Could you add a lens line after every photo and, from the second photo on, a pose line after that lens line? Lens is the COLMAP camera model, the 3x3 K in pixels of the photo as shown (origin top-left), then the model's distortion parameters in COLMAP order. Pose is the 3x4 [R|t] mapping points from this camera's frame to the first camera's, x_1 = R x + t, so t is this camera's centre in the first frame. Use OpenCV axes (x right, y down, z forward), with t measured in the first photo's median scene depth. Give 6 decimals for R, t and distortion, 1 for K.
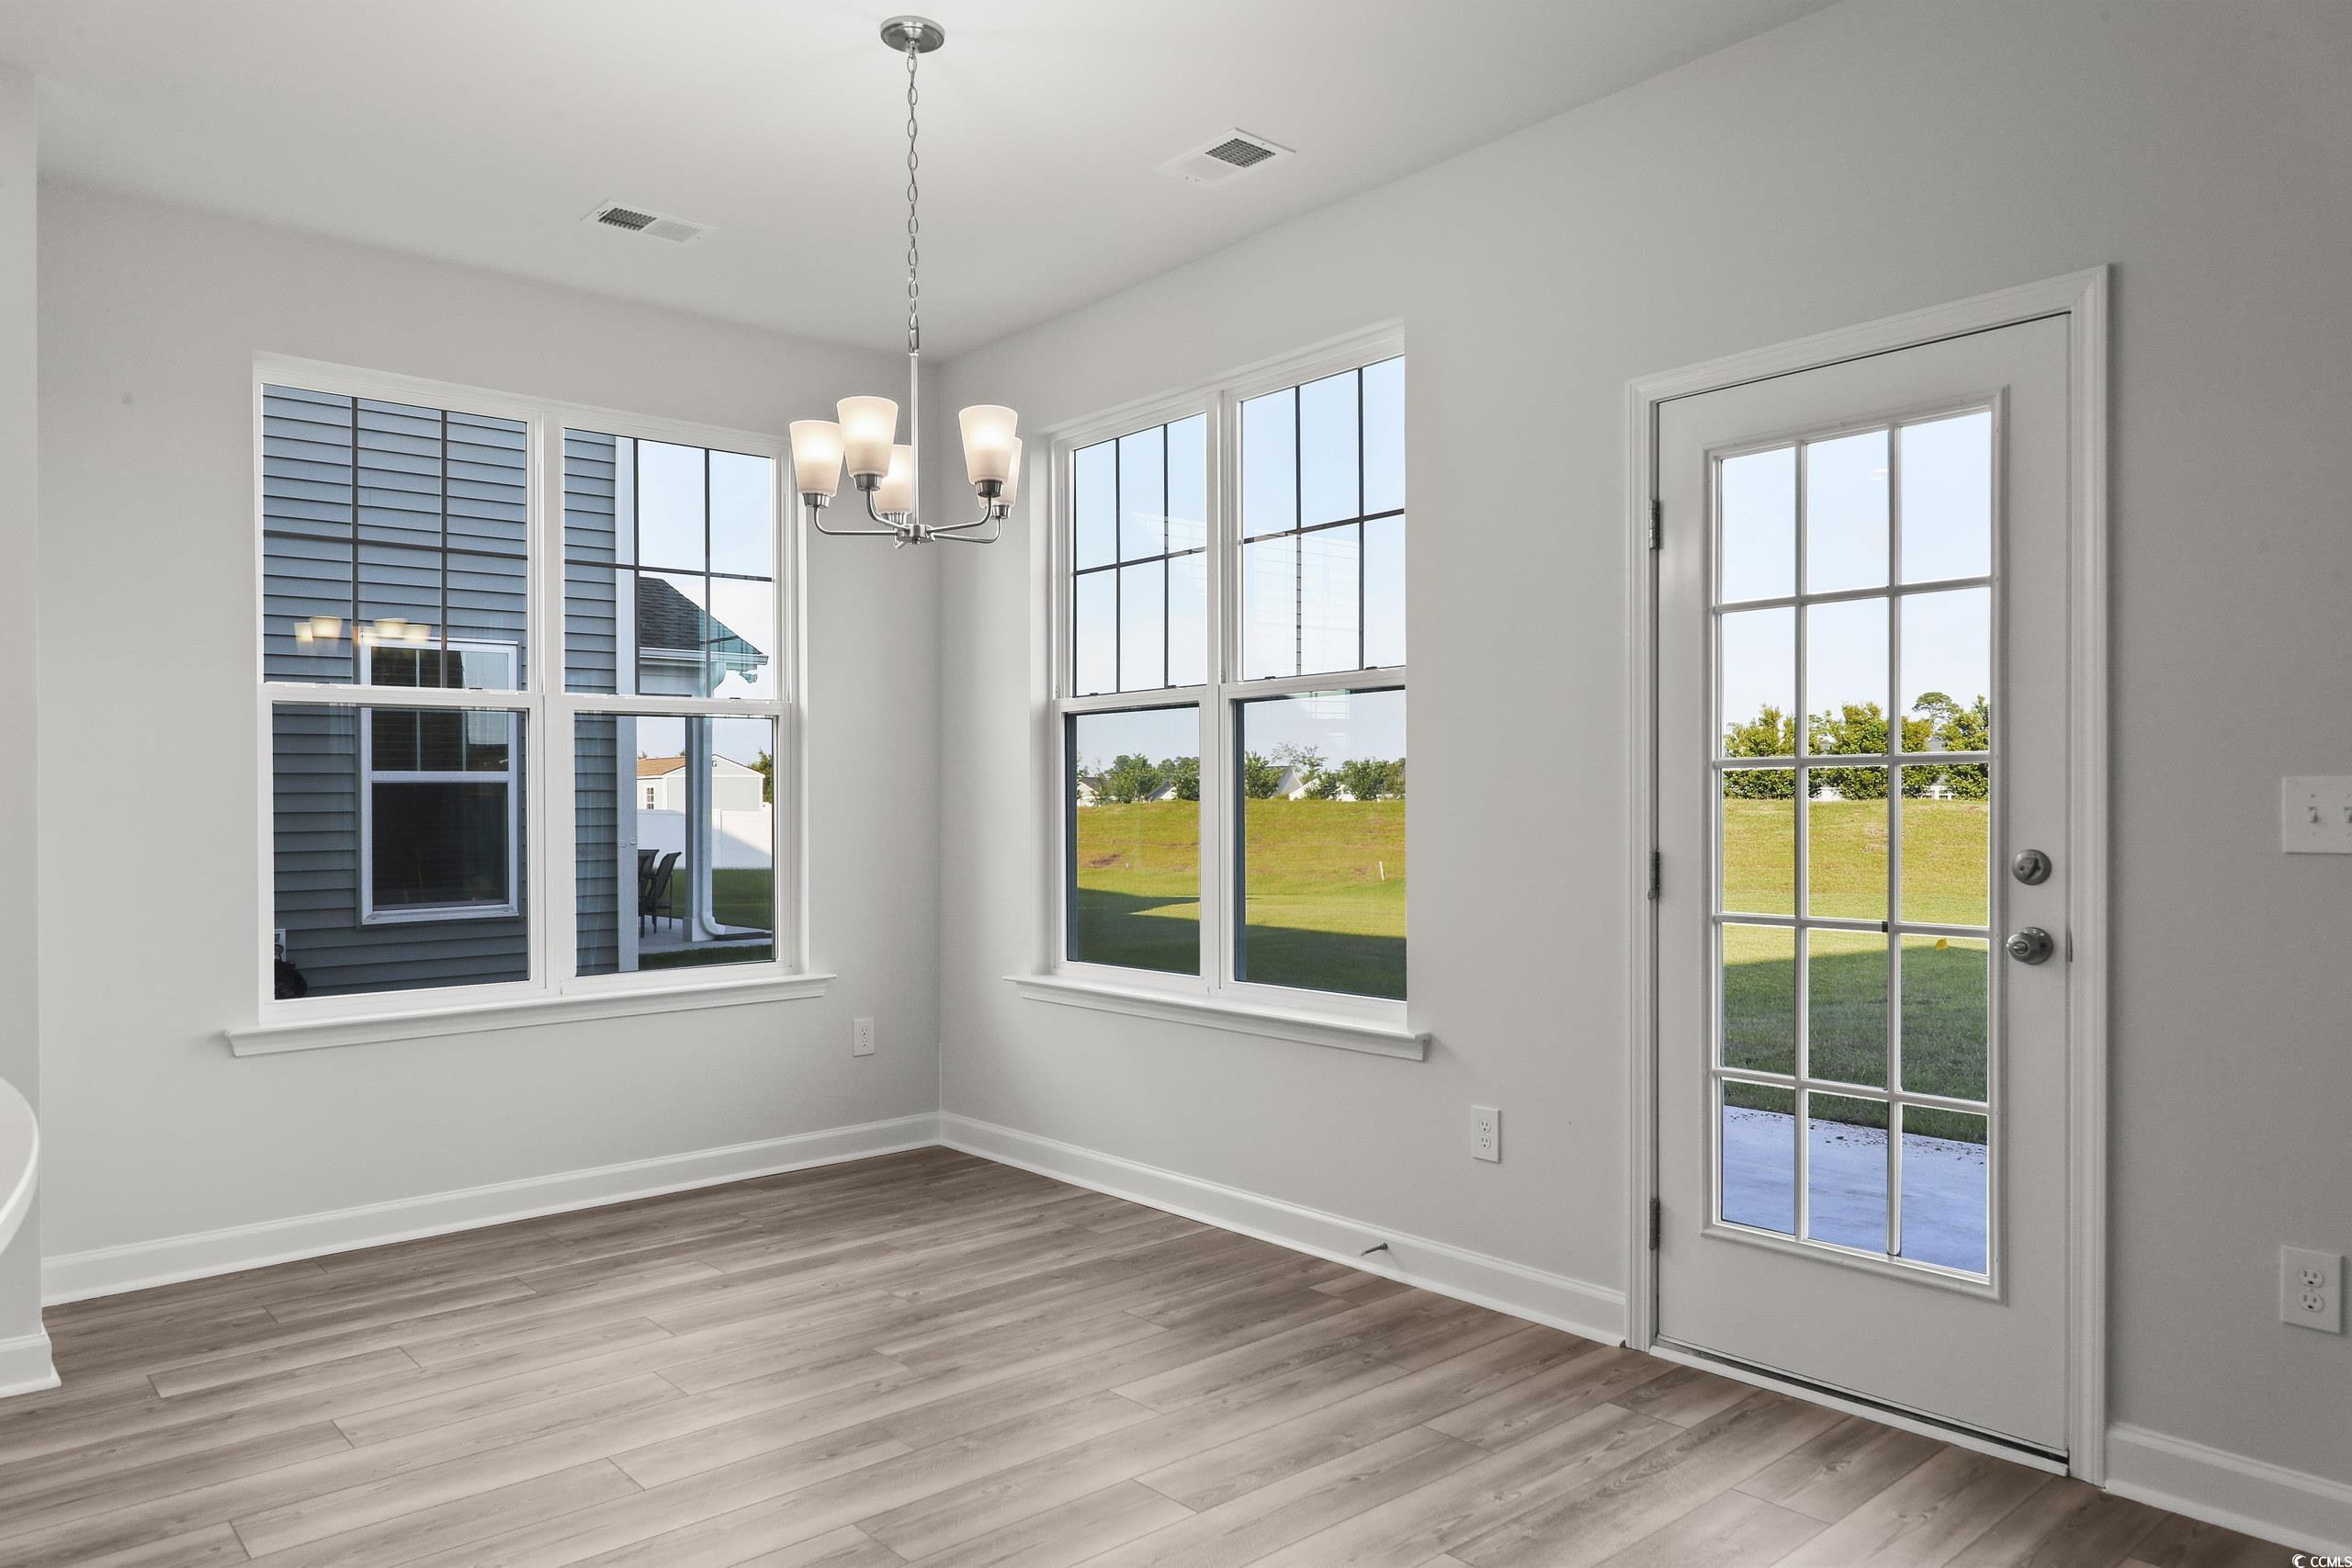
lens RADIAL K [[1543.3, 0, 1178.2], [0, 1543.3, 809.3], [0, 0, 1]] dist [0.004072, -0.000799]
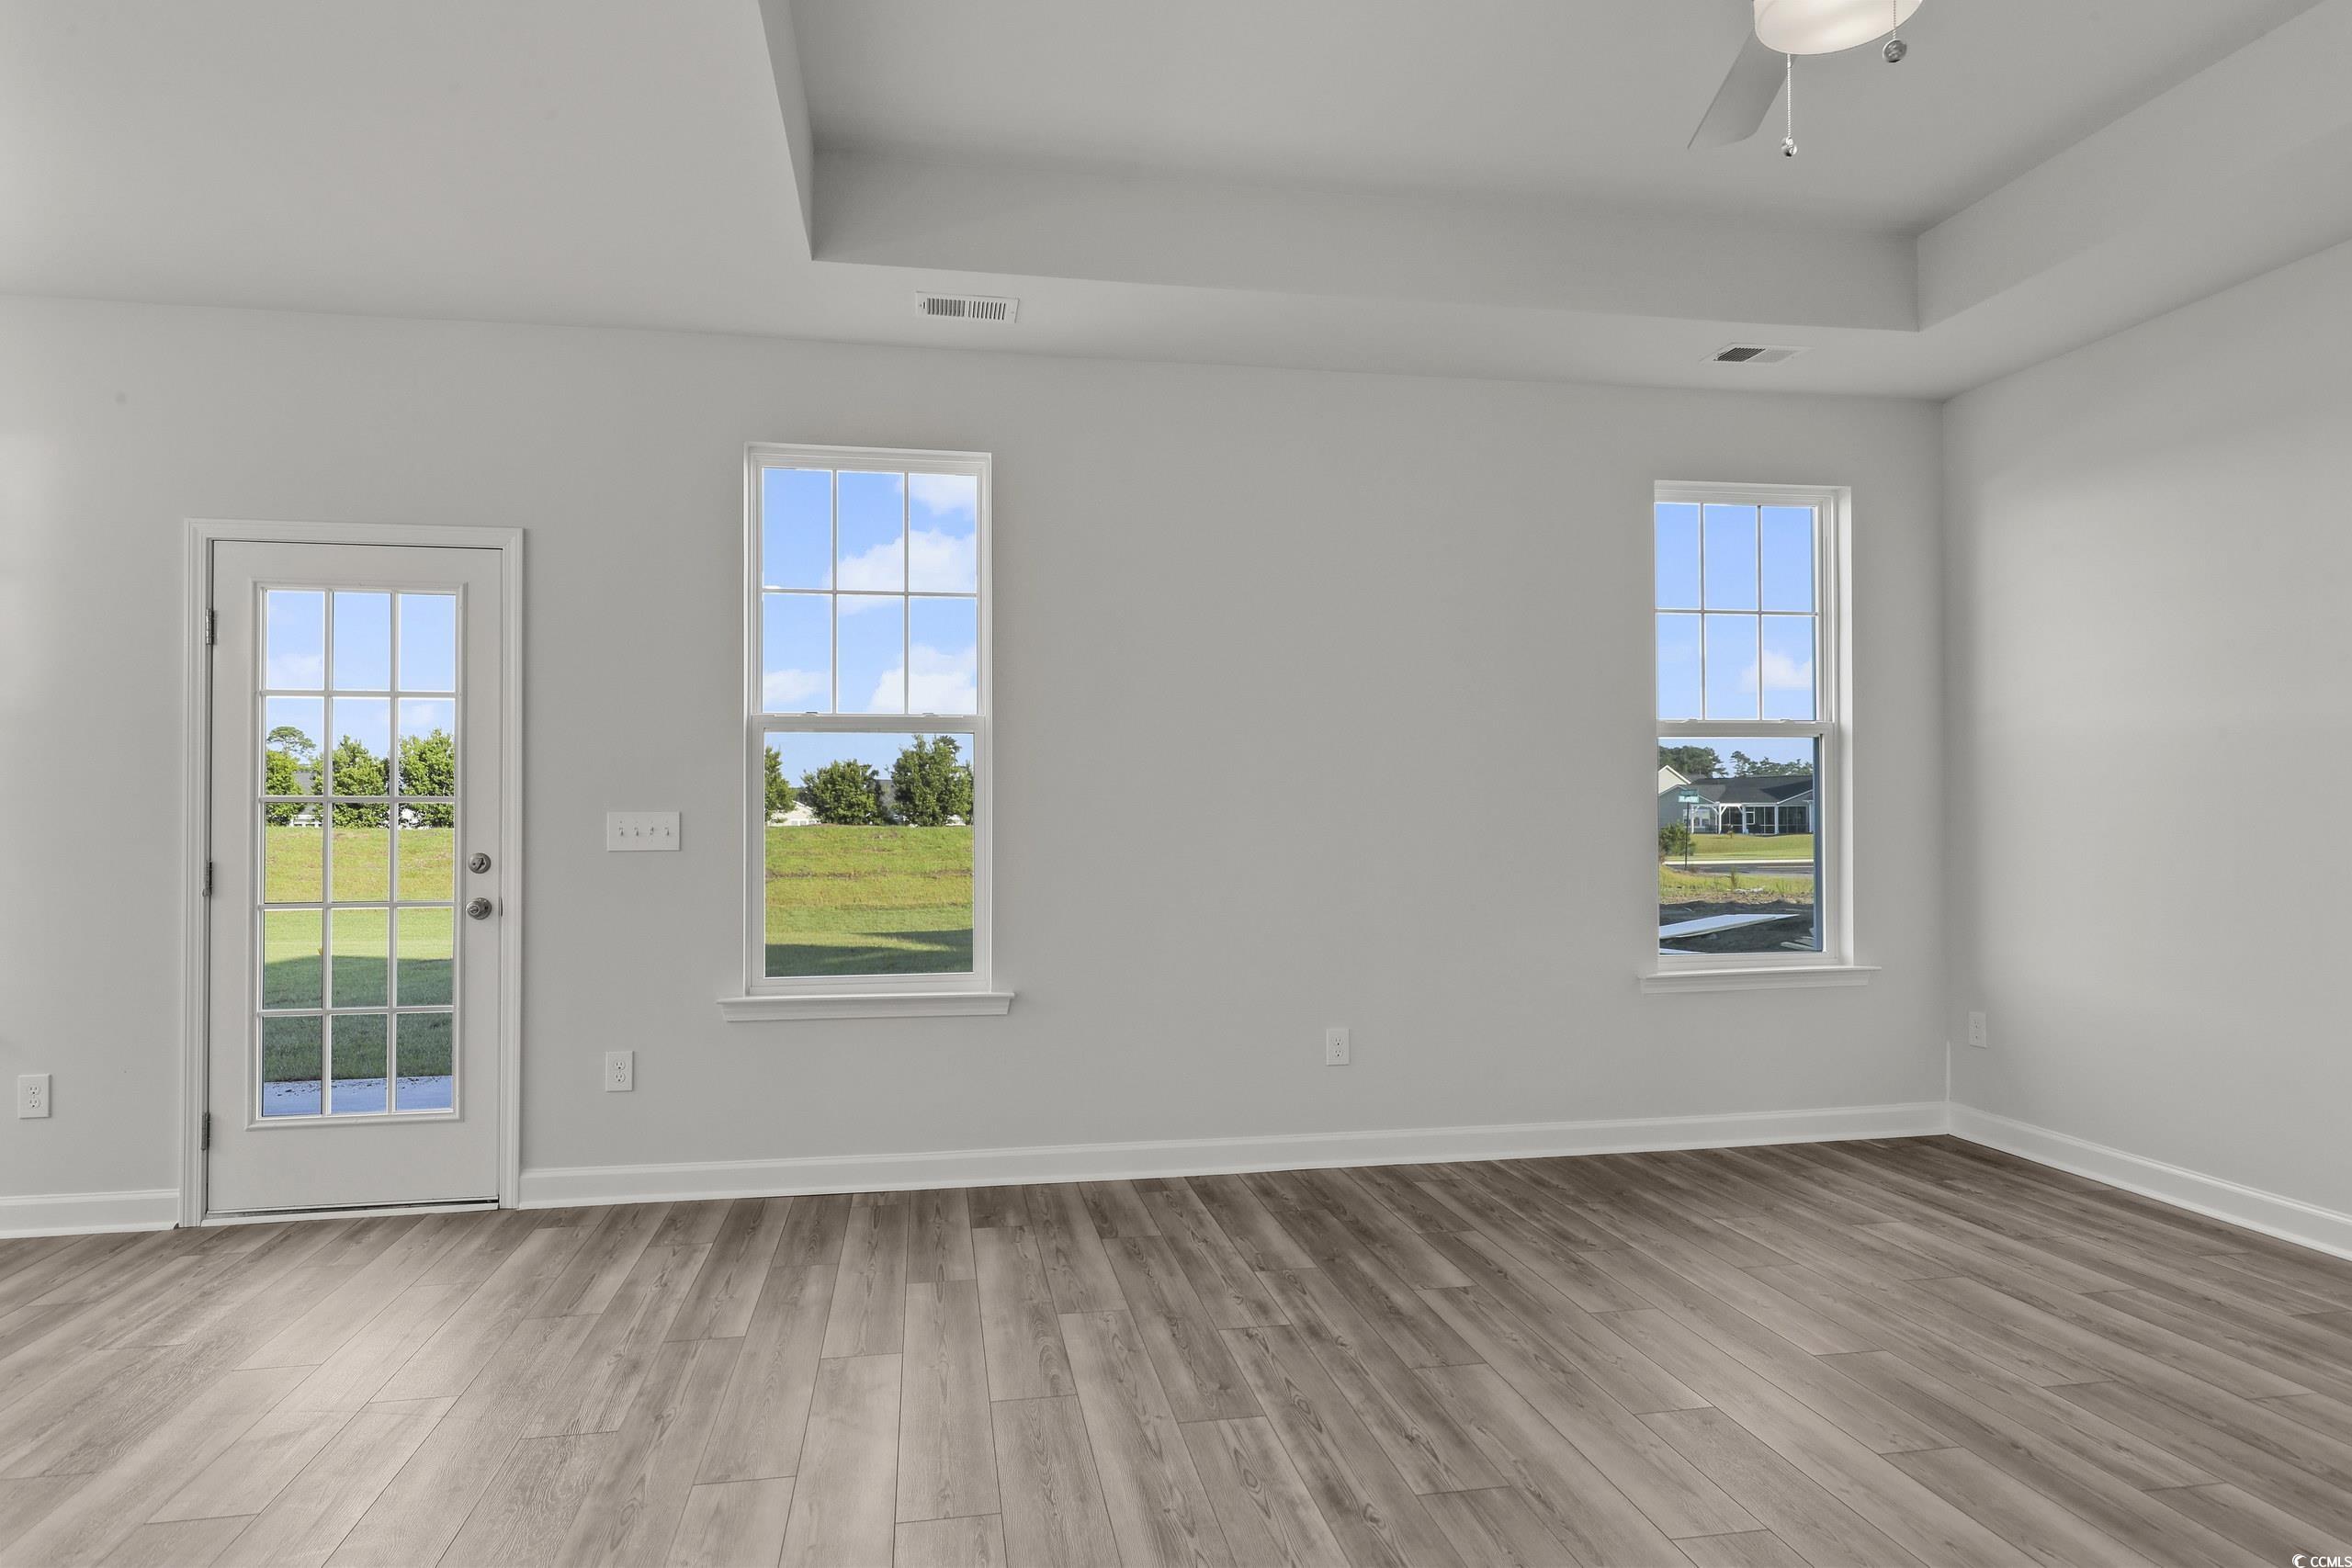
lens RADIAL K [[1360.2, 0, 1171.5], [0, 1360.2, 803.6], [0, 0, 1]] dist [0.003707, -0.000288]
pose [[0.512916, 0.014235, 0.858321, -0.302117], [0.006134, 0.999776, -0.020247, 0.005459], [-0.858417, 0.015650, 0.512714, -0.375790]]
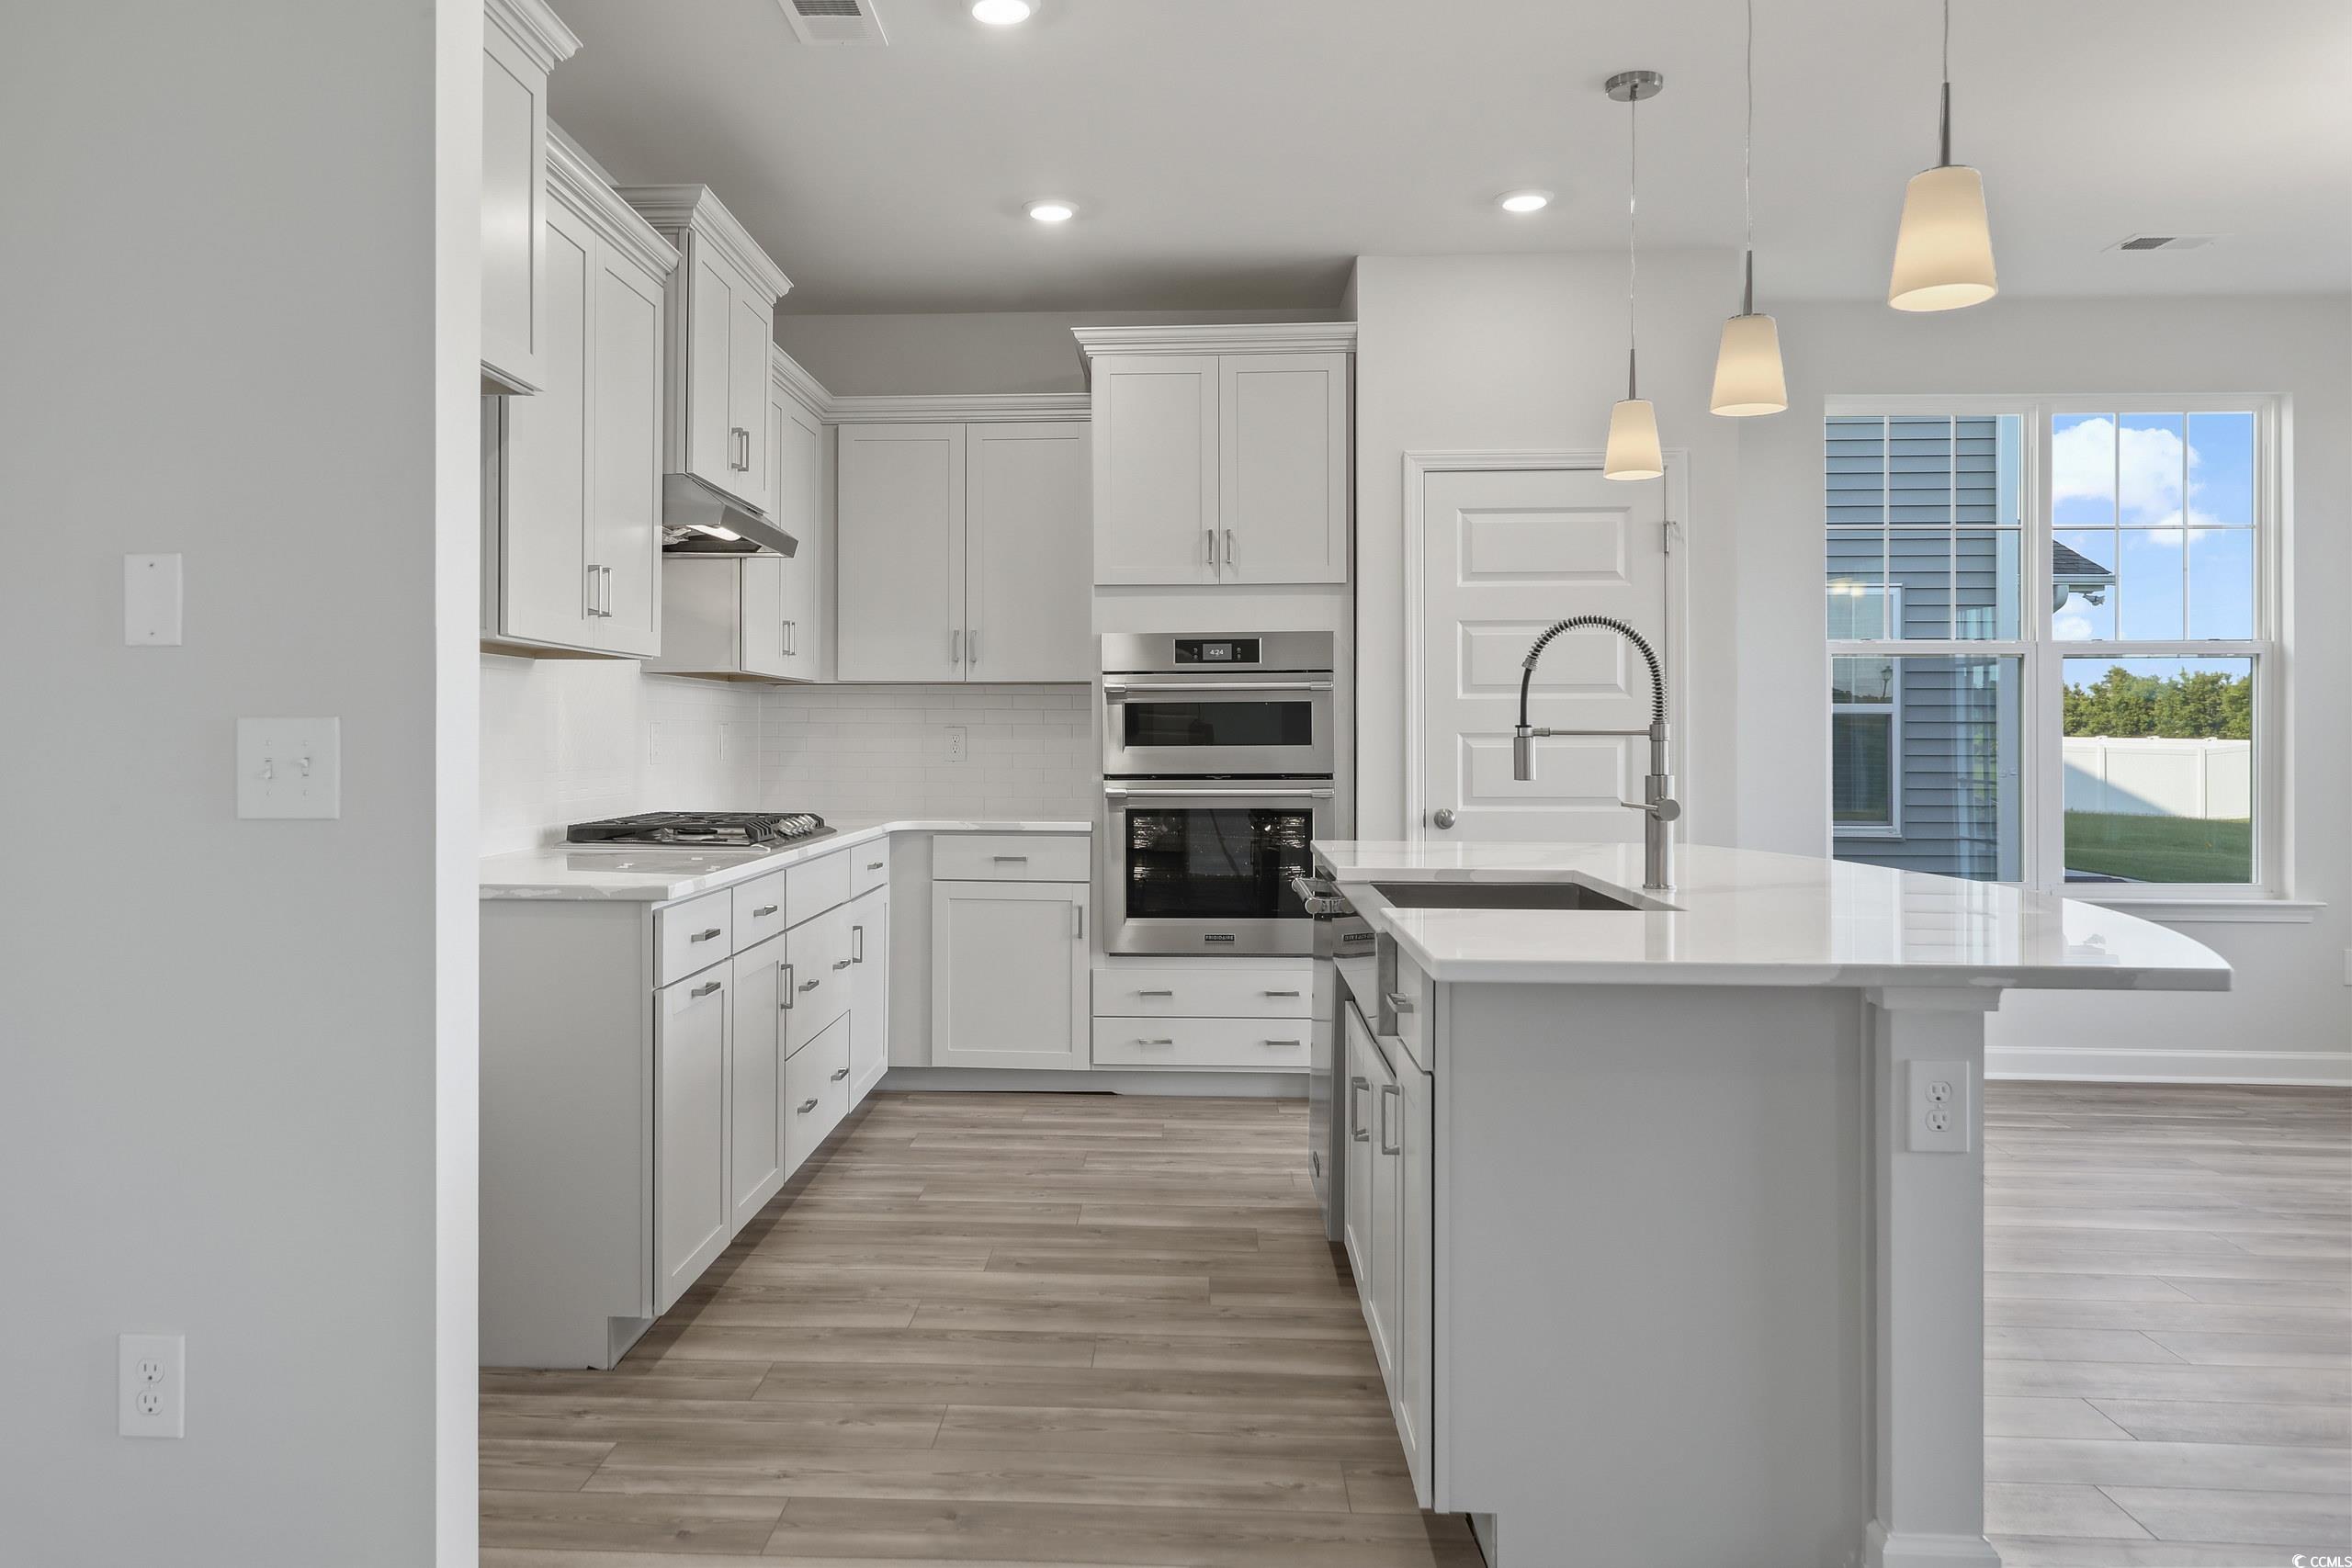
lens RADIAL K [[1640.2, 0, 1080.9], [0, 1640.2, 712.7], [0, 0, 1]] dist [0.004952, -0.004516]
pose [[0.704900, 0.003516, -0.709298, -0.047205], [-0.015132, 0.999835, -0.010082, 0.005074], [0.709146, 0.017840, 0.704836, -0.578935]]
